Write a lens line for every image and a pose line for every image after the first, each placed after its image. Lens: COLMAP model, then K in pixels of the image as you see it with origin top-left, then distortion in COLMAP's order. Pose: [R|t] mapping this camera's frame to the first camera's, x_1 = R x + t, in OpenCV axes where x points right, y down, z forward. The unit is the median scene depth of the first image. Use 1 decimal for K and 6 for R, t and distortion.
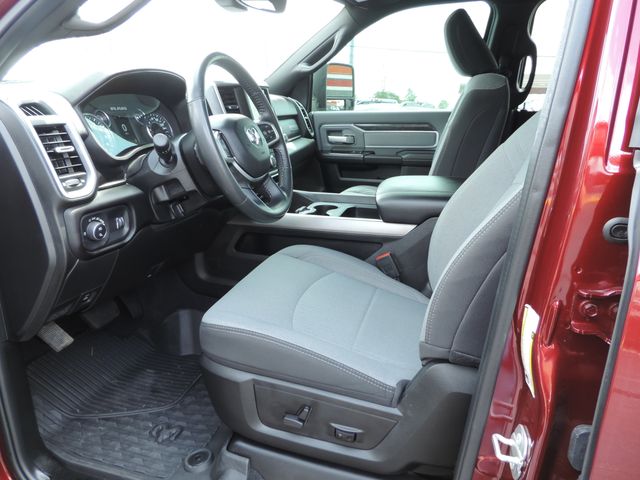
lens RADIAL K [[462.3, 0, 320.0], [0, 462.3, 240.0], [0, 0, 1]] dist [-0.006016, -0.005185]
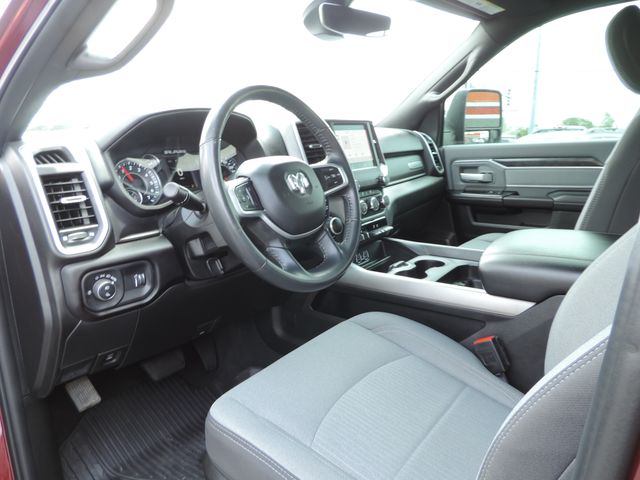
lens RADIAL K [[462.3, 0, 320.0], [0, 462.3, 240.0], [0, 0, 1]] dist [-0.006016, -0.005185]
pose [[0.933657, 0.050774, -0.354550, 0.151583], [-0.073548, 0.995984, -0.051047, -0.070825], [0.350535, 0.073737, 0.933643, 0.215186]]
